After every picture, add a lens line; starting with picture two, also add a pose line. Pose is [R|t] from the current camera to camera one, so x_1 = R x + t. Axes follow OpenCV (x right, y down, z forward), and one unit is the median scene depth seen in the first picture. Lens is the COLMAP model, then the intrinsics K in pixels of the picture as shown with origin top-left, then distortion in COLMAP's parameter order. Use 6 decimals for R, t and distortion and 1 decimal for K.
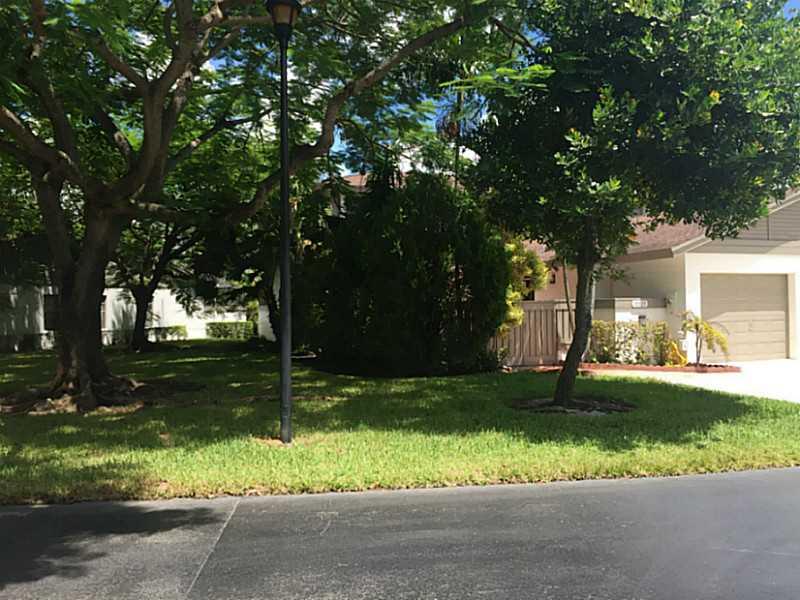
lens RADIAL K [[694.8, 0, 400.0], [0, 694.8, 300.0], [0, 0, 1]] dist [0.096391, -0.112626]
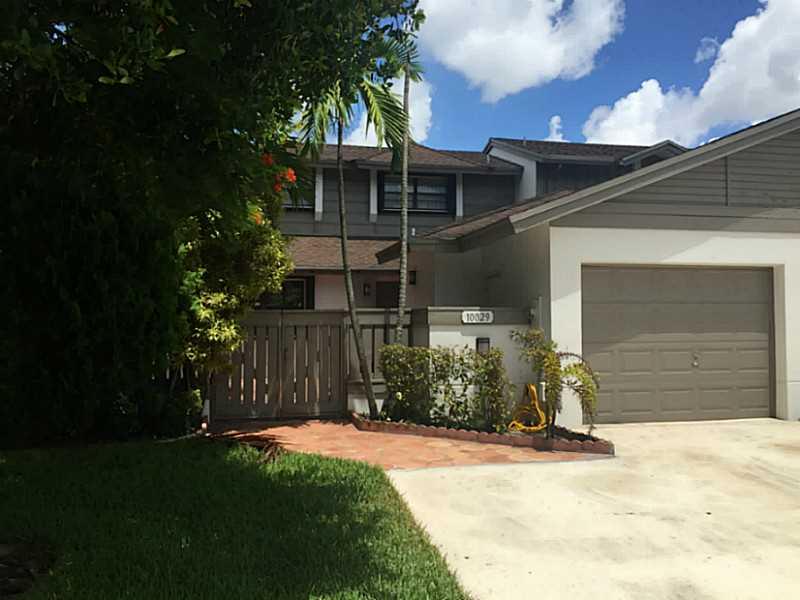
lens RADIAL K [[694.8, 0, 400.0], [0, 694.8, 300.0], [0, 0, 1]] dist [0.096391, -0.112626]
pose [[0.988539, 0.007418, -0.150785, 0.363851], [-0.009203, 0.999896, -0.011140, -0.001733], [0.150687, 0.012400, 0.988504, 0.427322]]
